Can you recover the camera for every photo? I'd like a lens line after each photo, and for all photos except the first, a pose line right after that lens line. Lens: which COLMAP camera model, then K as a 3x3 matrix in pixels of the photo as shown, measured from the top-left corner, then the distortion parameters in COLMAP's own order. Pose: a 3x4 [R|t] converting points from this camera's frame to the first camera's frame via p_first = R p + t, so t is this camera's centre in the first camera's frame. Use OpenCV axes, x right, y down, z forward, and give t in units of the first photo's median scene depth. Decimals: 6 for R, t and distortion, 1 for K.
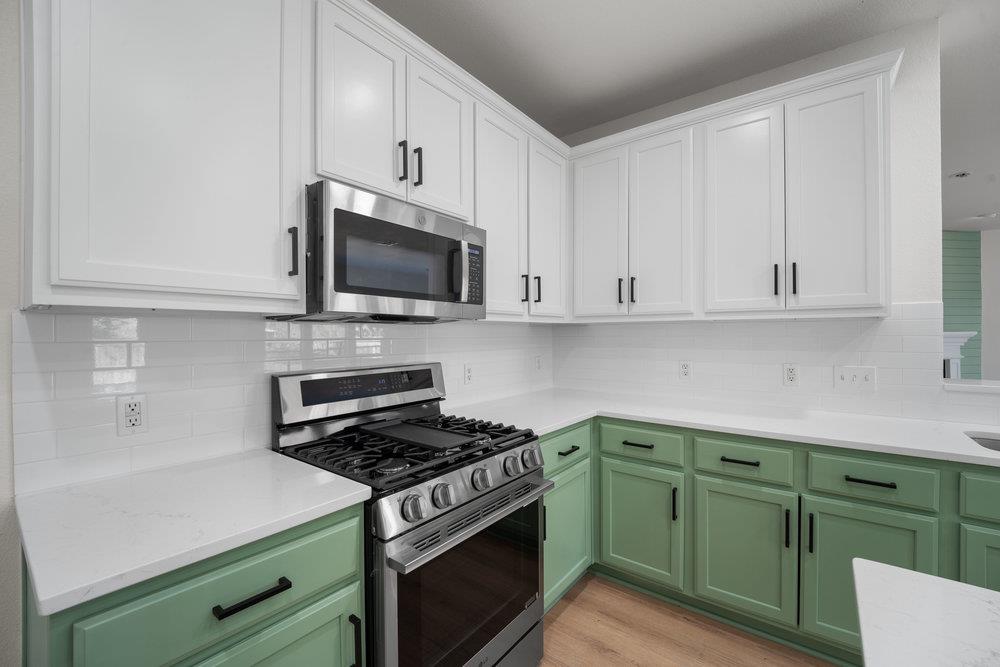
lens RADIAL K [[412.9, 0, 499.1], [0, 412.9, 334.3], [0, 0, 1]] dist [-0.011013, -0.000881]
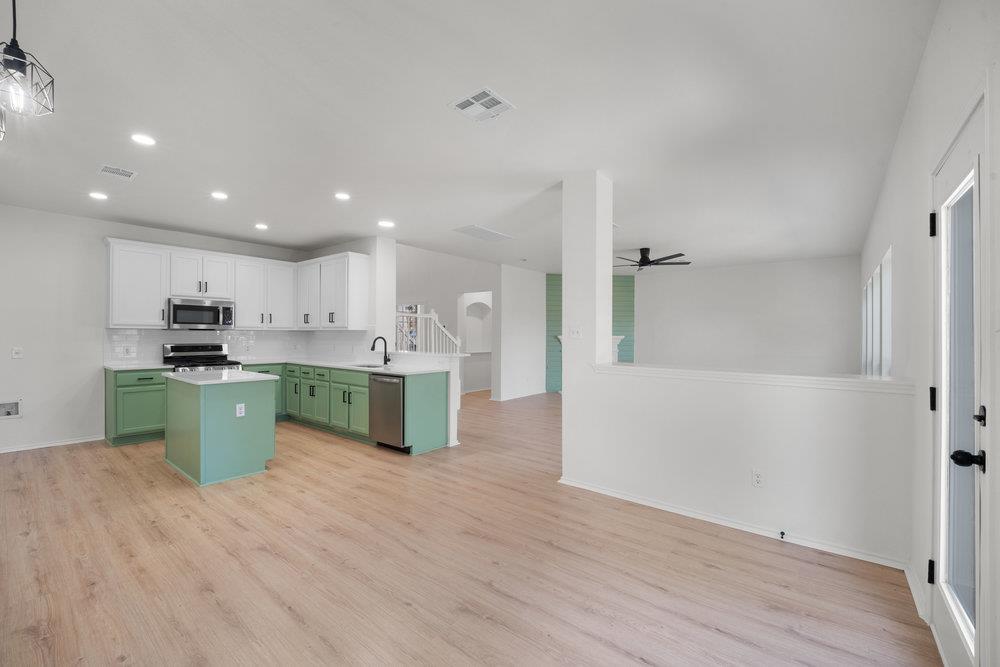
lens RADIAL K [[412.9, 0, 499.9], [0, 412.9, 339.2], [0, 0, 1]] dist [-0.011013, -0.000881]
pose [[0.999817, 0.008670, -0.017076, 2.008258], [-0.008587, 0.999951, 0.004919, 0.006130], [0.017118, -0.004771, 0.999842, -2.092747]]
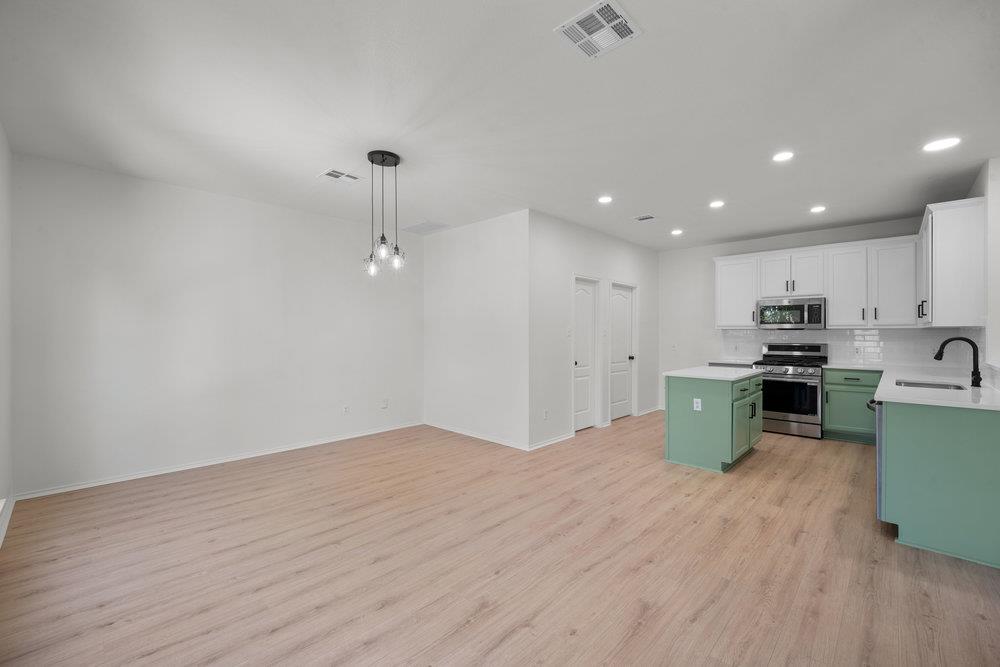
lens RADIAL K [[412.9, 0, 503.7], [0, 412.9, 335.3], [0, 0, 1]] dist [-0.011013, -0.000881]
pose [[-0.100311, 0.009084, -0.994915, 2.931716], [-0.005074, 0.999941, 0.009641, -0.003185], [0.994943, 0.006015, -0.100259, -0.914916]]
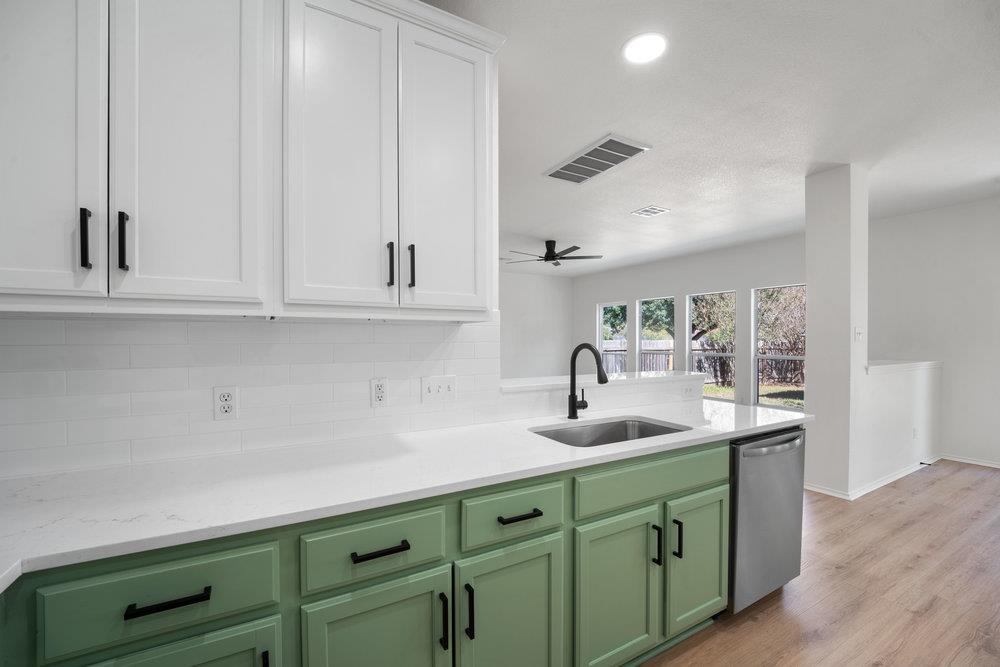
lens RADIAL K [[412.9, 0, 497.2], [0, 412.9, 343.0], [0, 0, 1]] dist [-0.011013, -0.000881]
pose [[0.383573, -0.007300, 0.923482, 0.086767], [0.003002, 0.999973, 0.006657, -0.000115], [-0.923506, 0.000219, 0.383585, 0.556510]]
